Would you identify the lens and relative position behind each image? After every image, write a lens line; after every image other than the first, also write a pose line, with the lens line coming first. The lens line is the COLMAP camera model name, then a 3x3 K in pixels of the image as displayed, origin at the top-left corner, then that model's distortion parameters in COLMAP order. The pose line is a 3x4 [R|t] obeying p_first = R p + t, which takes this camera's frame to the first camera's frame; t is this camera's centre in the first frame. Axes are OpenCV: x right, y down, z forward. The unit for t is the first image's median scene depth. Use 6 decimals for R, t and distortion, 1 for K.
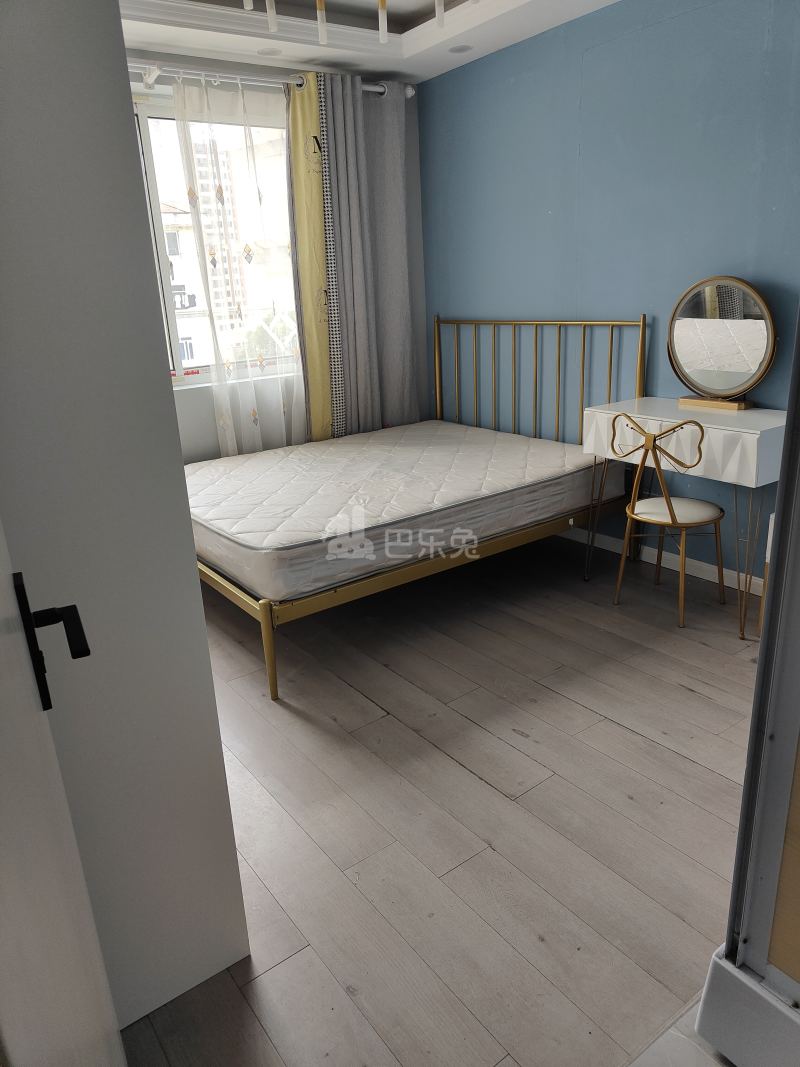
lens RADIAL K [[736.6, 0, 406.5], [0, 736.6, 532.9], [0, 0, 1]] dist [0.001342, 0.003809]
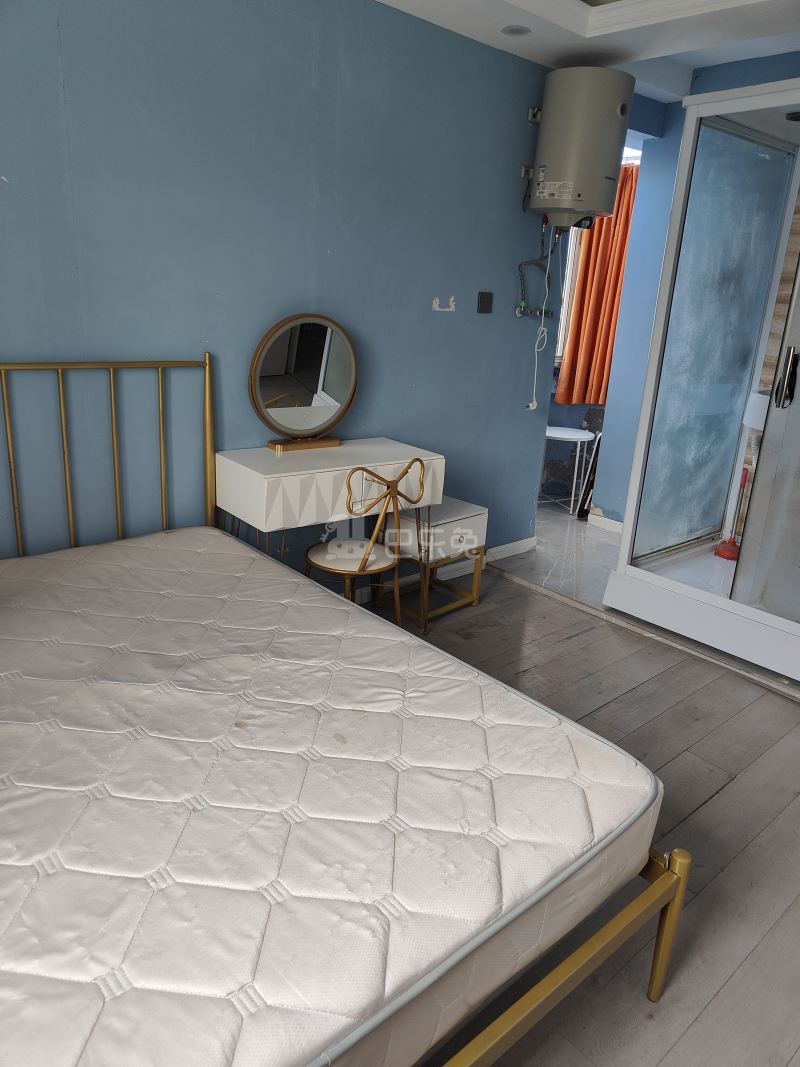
lens RADIAL K [[736.6, 0, 406.5], [0, 736.6, 532.9], [0, 0, 1]] dist [0.001342, 0.003809]
pose [[-0.108314, -0.254923, 0.960876, -0.448690], [0.251478, 0.928099, 0.274575, -0.244738], [-0.961783, 0.271379, -0.036419, 0.777092]]
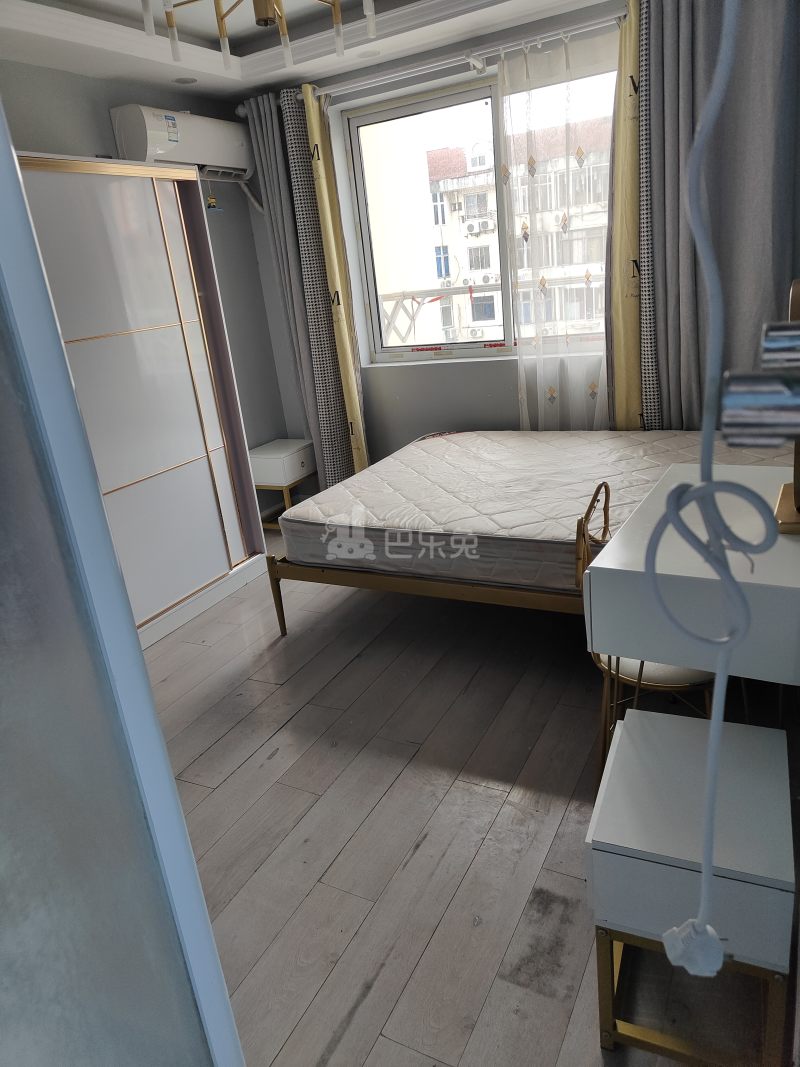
lens RADIAL K [[727.0, 0, 431.0], [0, 727.0, 534.5], [0, 0, 1]] dist [0.000807, -0.002390]
pose [[0.473870, 0.301884, -0.827232, 0.612722], [-0.202170, 0.951605, 0.231461, -0.184525], [0.857073, 0.057559, 0.511970, 0.407194]]
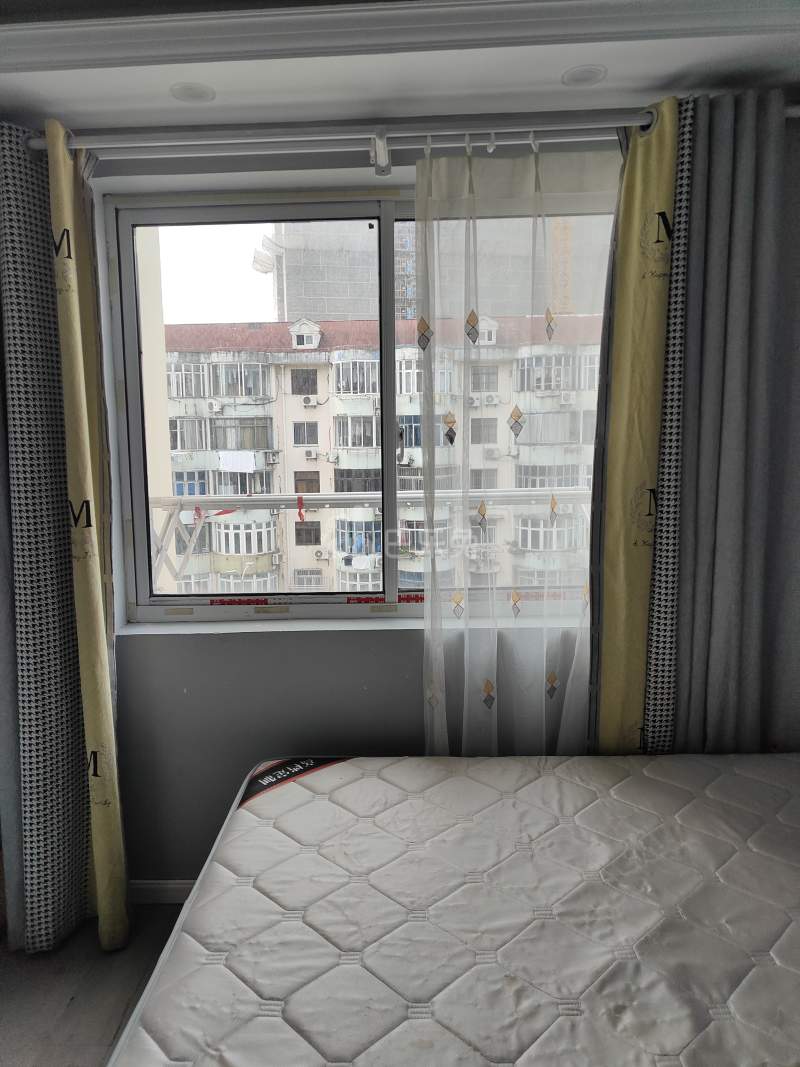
lens RADIAL K [[731.9, 0, 389.5], [0, 731.9, 528.4], [0, 0, 1]] dist [0.003555, -0.000450]
pose [[0.787980, 0.112473, -0.605341, 0.064911], [-0.215371, 0.971413, -0.099862, -0.223561], [0.576804, 0.209062, 0.789677, 0.519616]]
